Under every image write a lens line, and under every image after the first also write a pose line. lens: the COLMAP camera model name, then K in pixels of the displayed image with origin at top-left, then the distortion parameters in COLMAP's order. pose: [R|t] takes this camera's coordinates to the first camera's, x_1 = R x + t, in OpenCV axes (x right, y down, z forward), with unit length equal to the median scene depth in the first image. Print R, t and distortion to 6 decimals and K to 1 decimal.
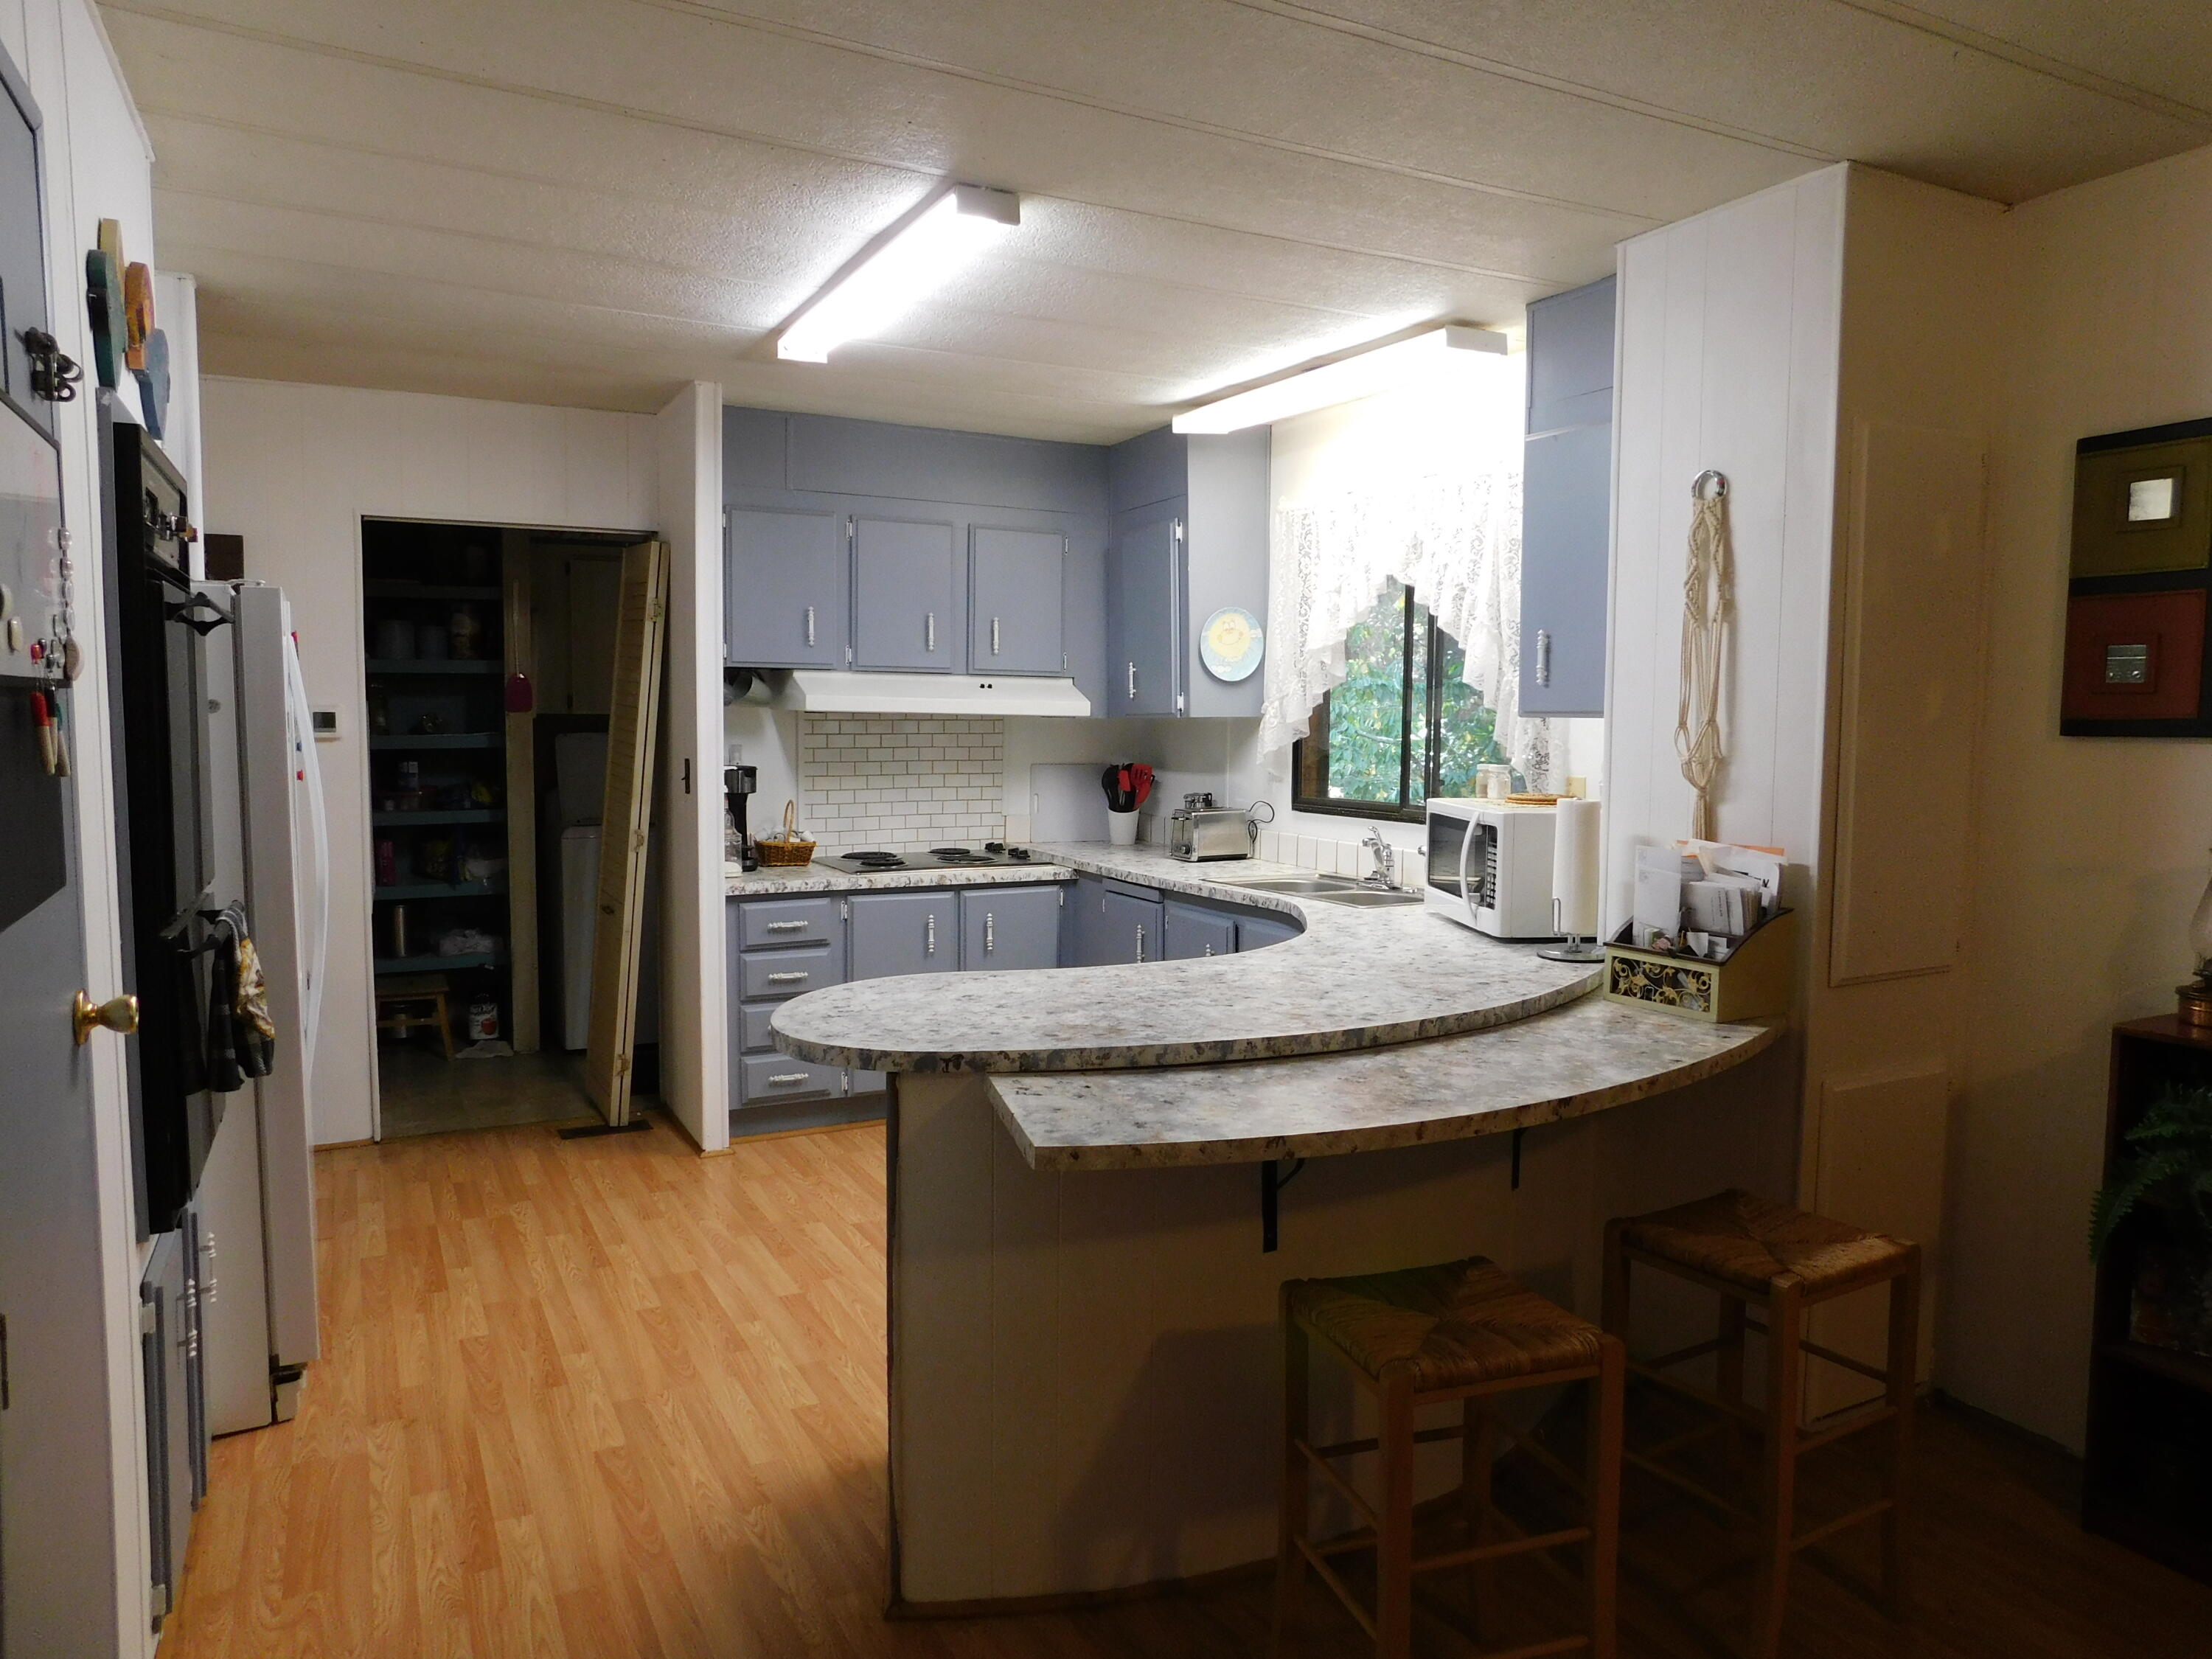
lens RADIAL K [[1460.1, 0, 1111.1], [0, 1460.1, 826.8], [0, 0, 1]] dist [-0.066635, 0.053350]
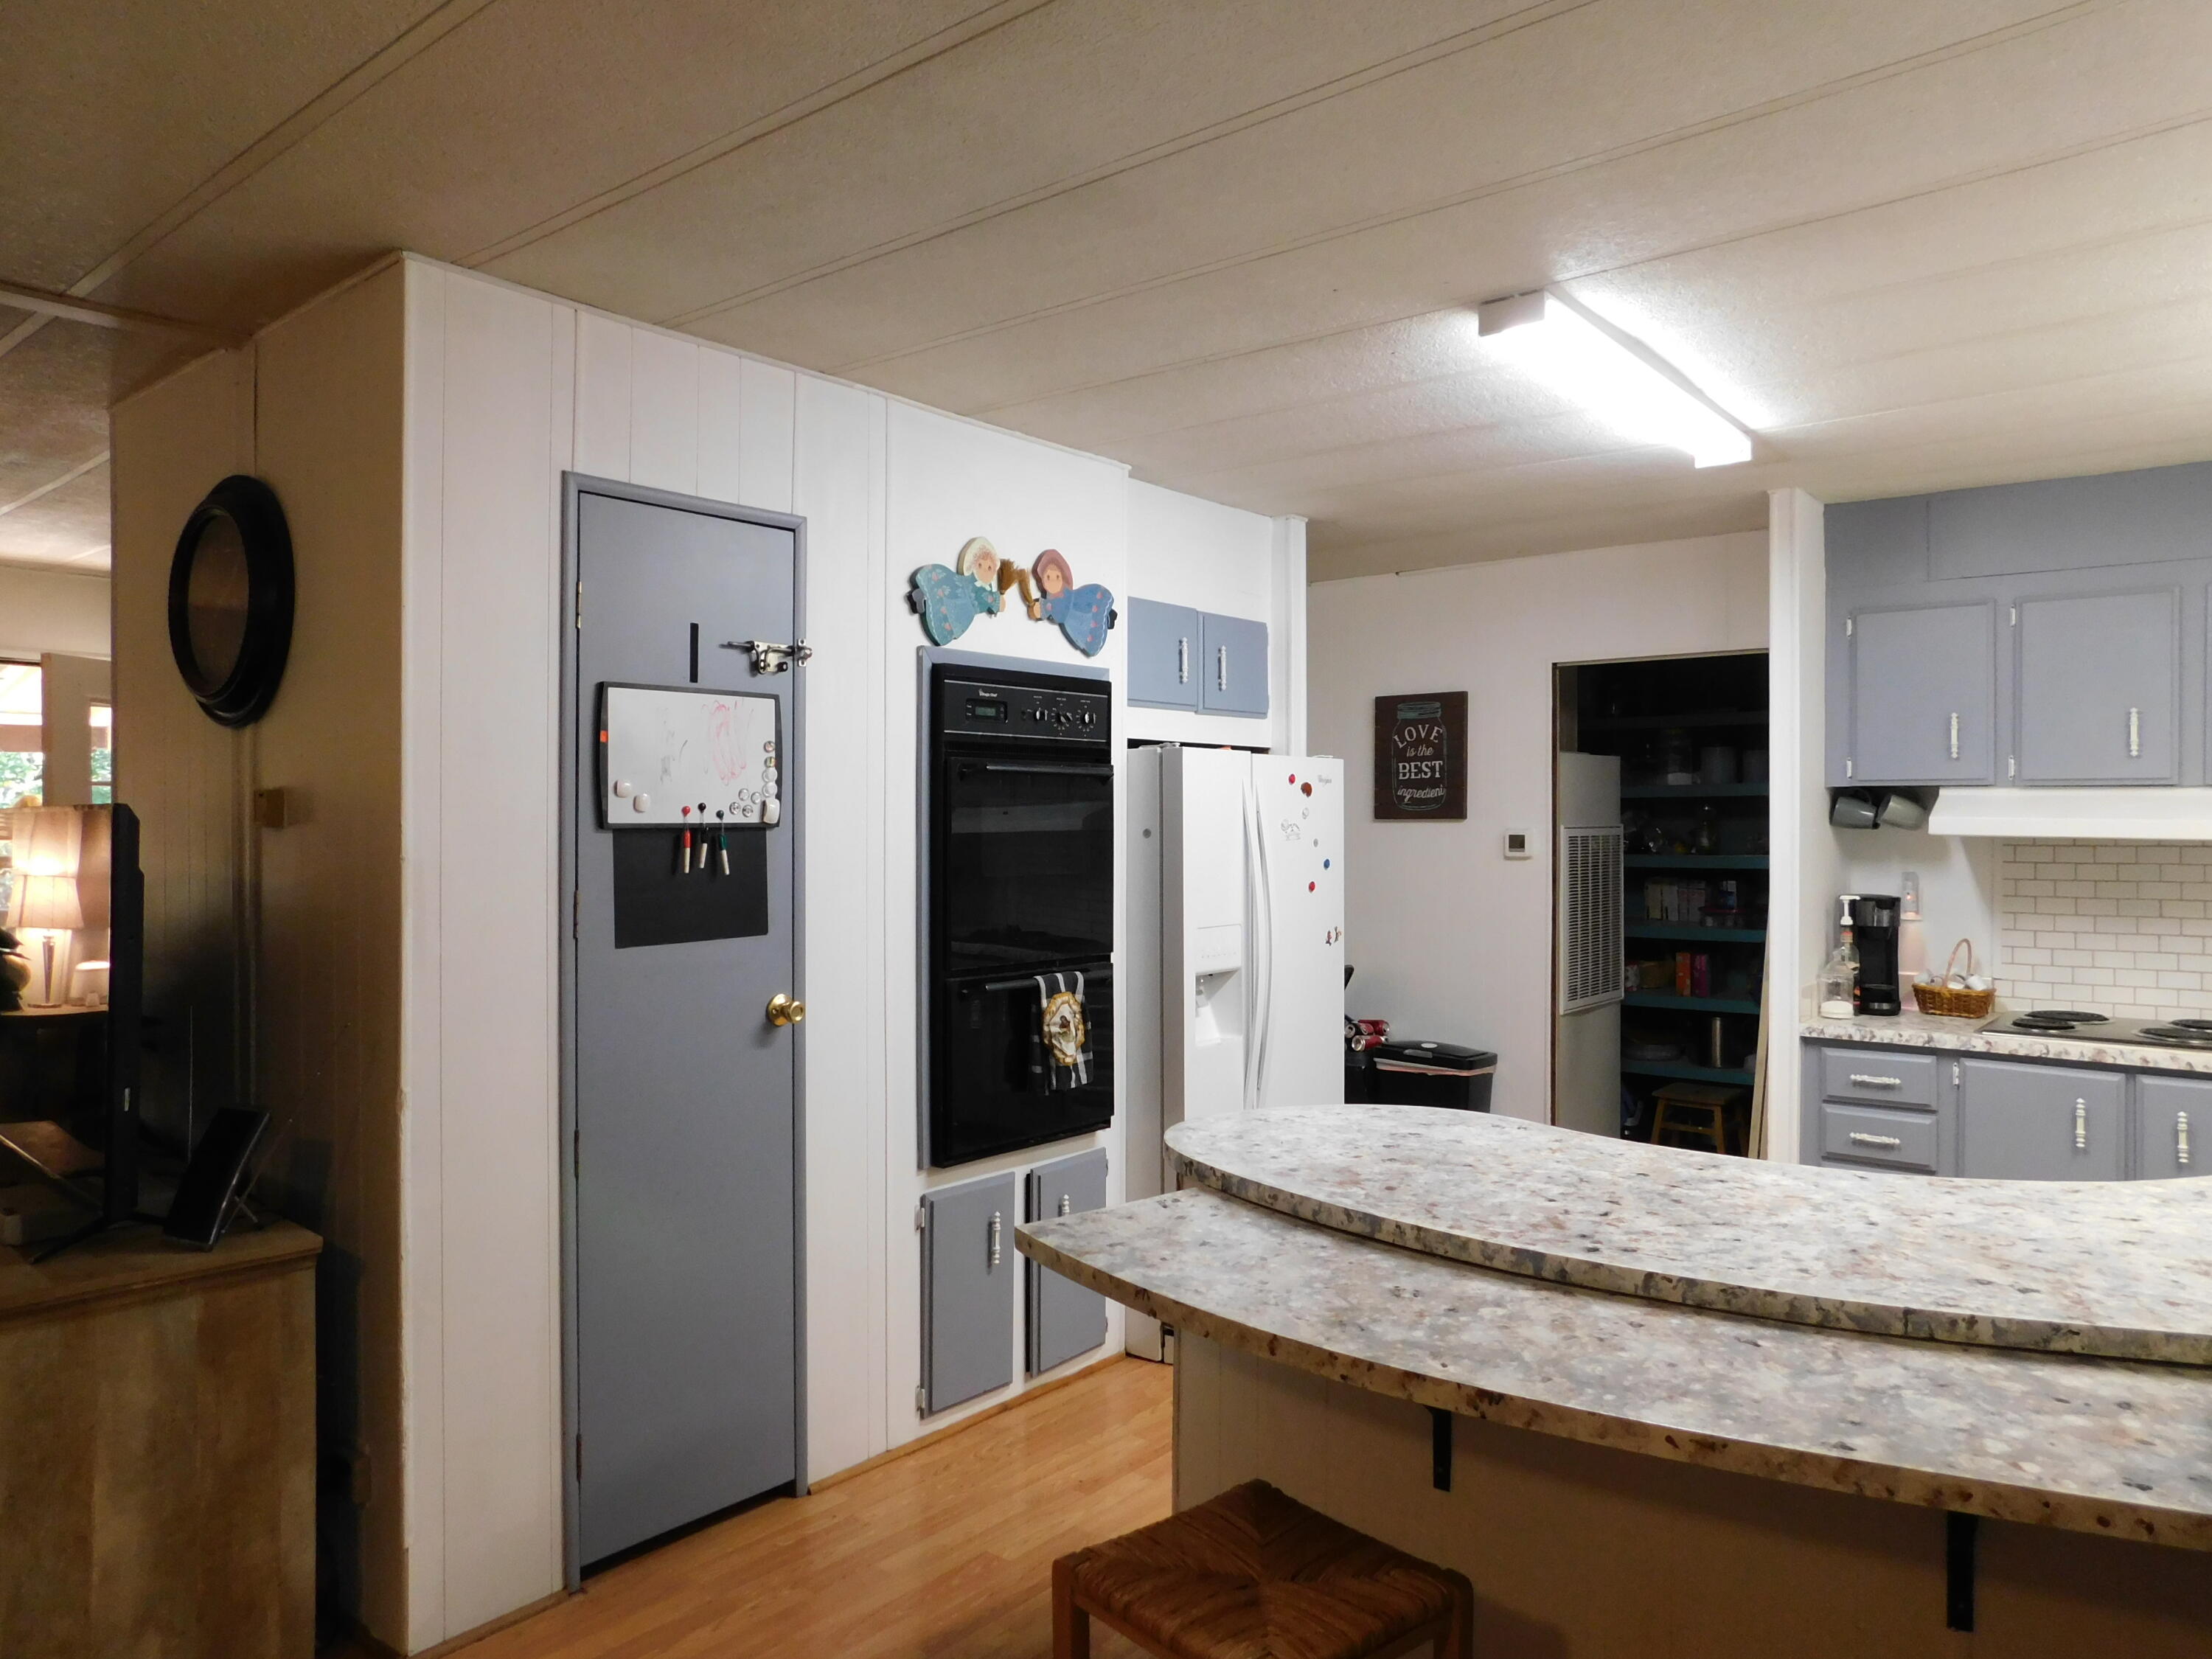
lens RADIAL K [[1460.1, 0, 1113.4], [0, 1460.1, 824.4], [0, 0, 1]] dist [-0.066635, 0.053350]
pose [[0.380637, -0.004927, -0.924711, 0.408859], [-0.070624, 0.996910, -0.034382, -0.023954], [0.922024, 0.078394, 0.379113, 0.245541]]
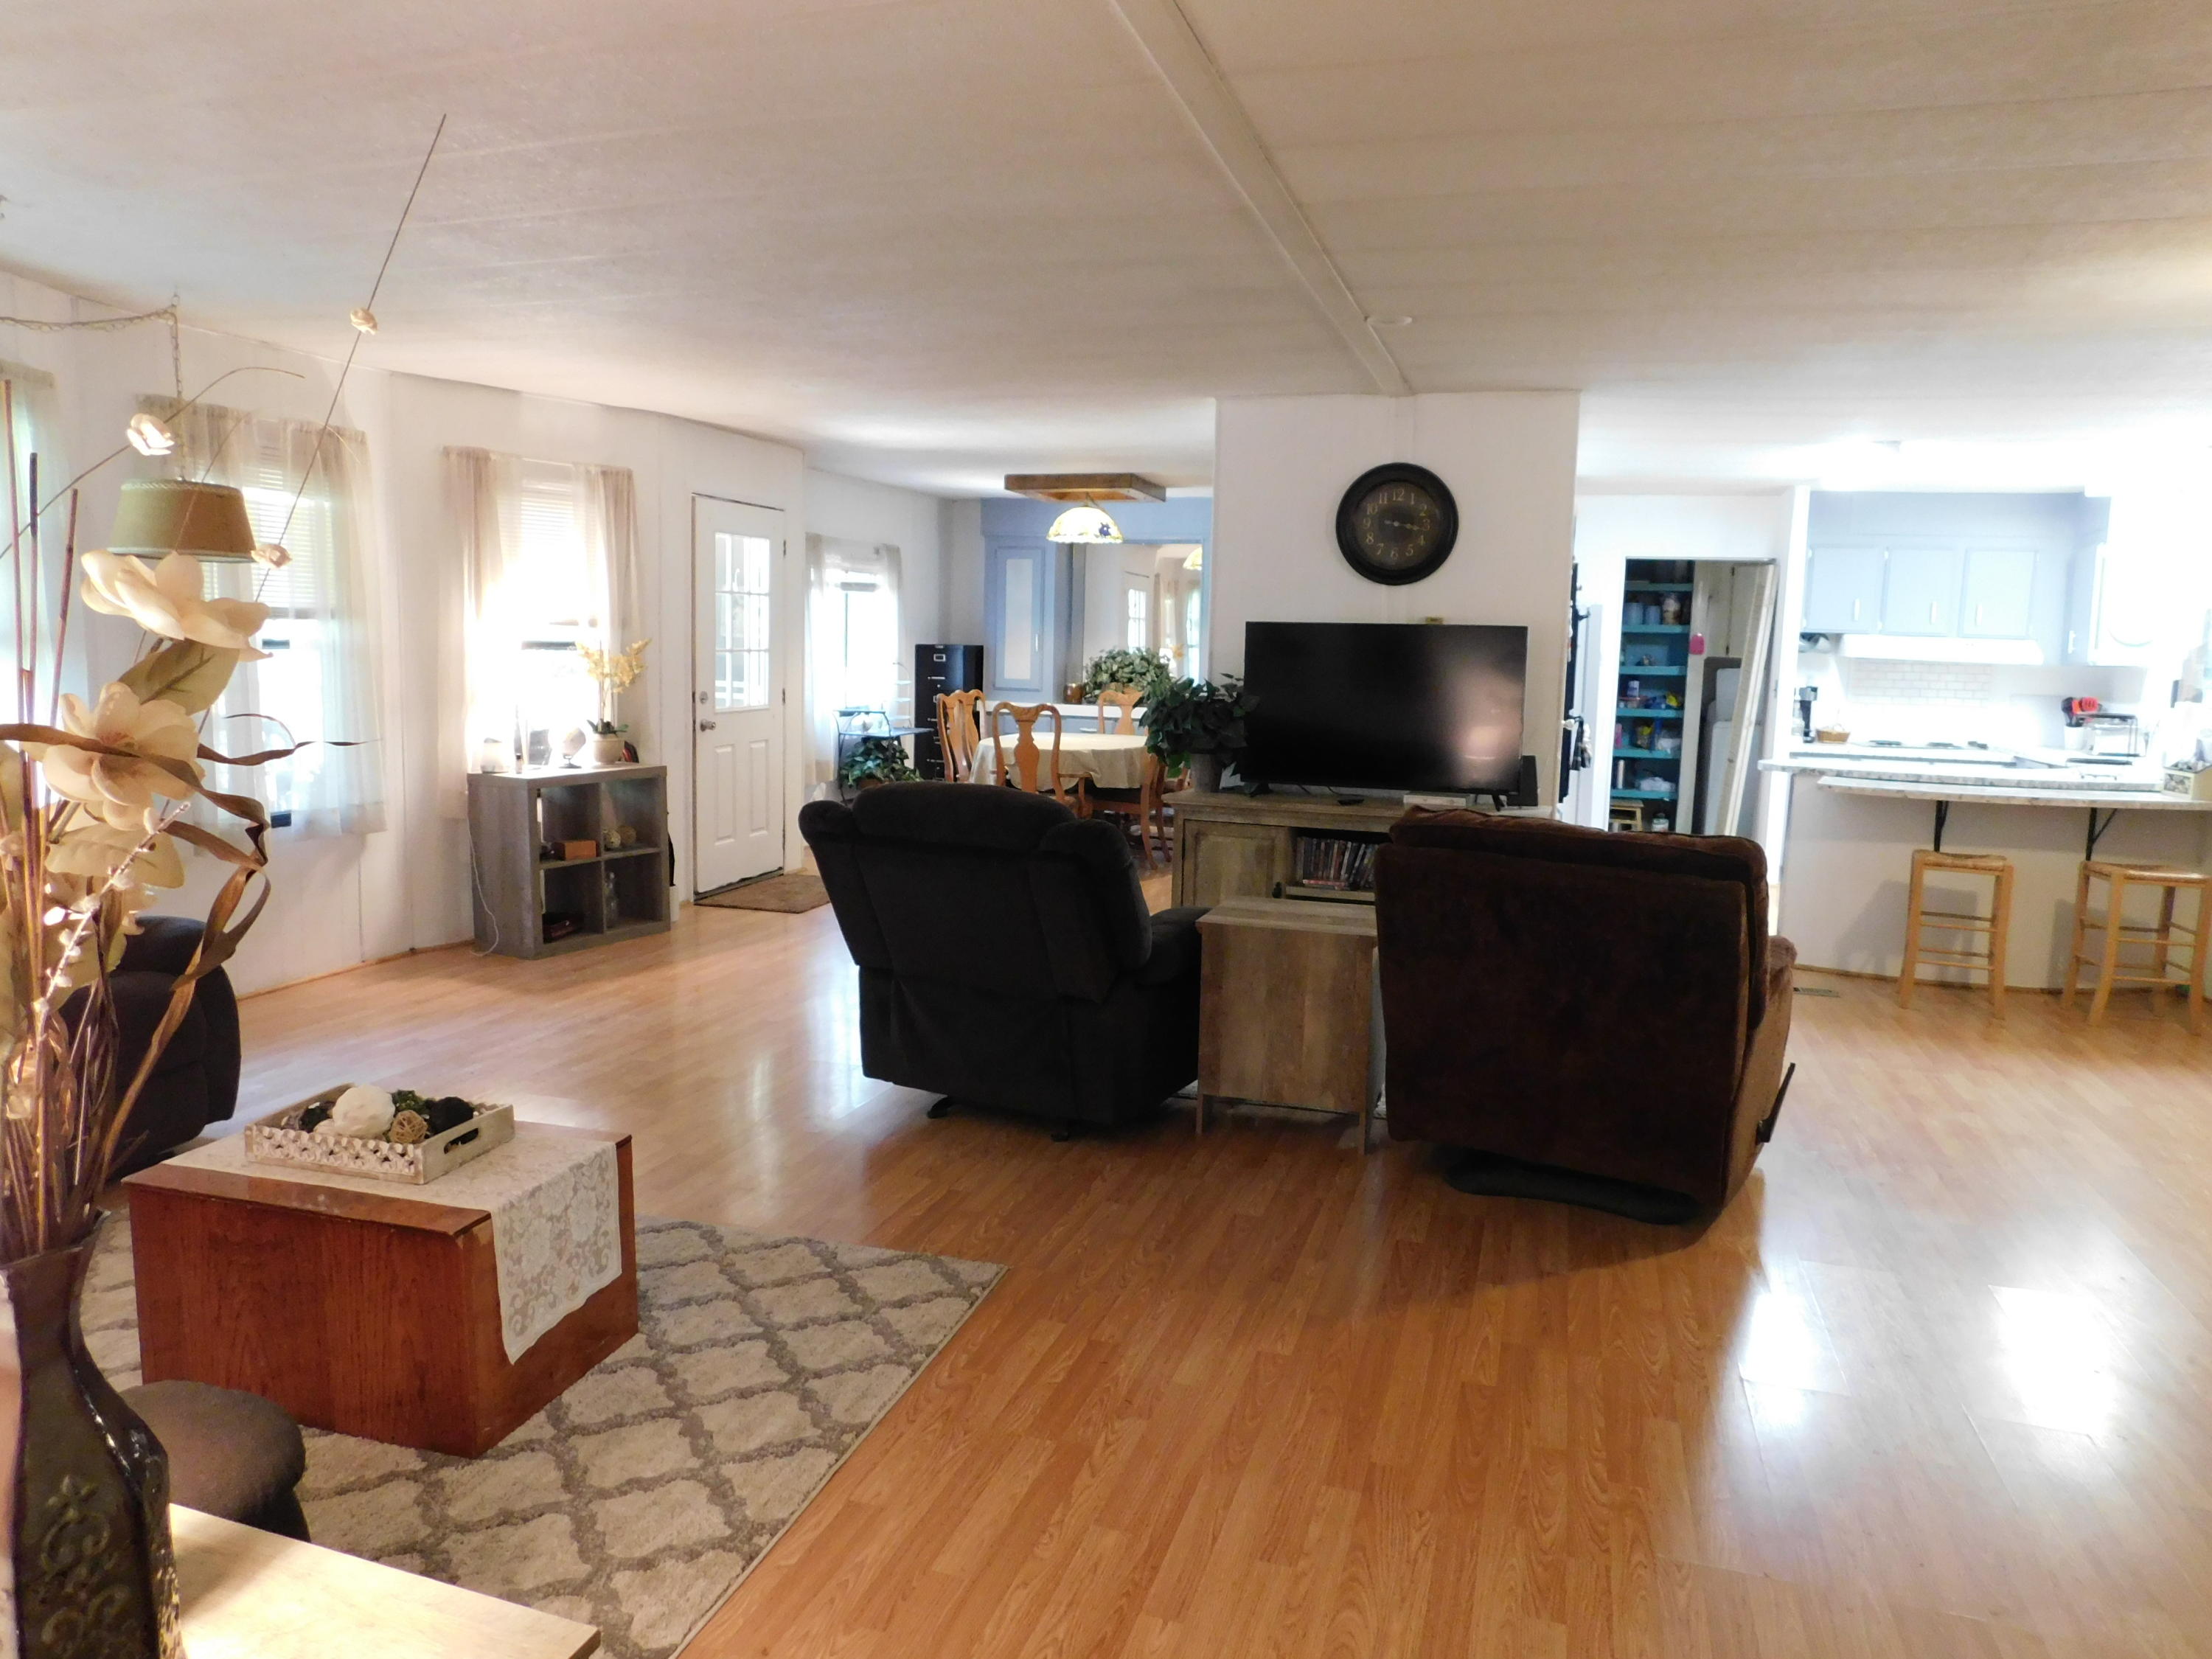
lens RADIAL K [[1460.1, 0, 1114.7], [0, 1460.1, 834.1], [0, 0, 1]] dist [-0.066635, 0.053350]
pose [[0.706676, 0.100342, -0.700386, 0.449421], [-0.073552, 0.994948, 0.068331, 0.090502], [0.703704, 0.003227, 0.710486, -0.977865]]
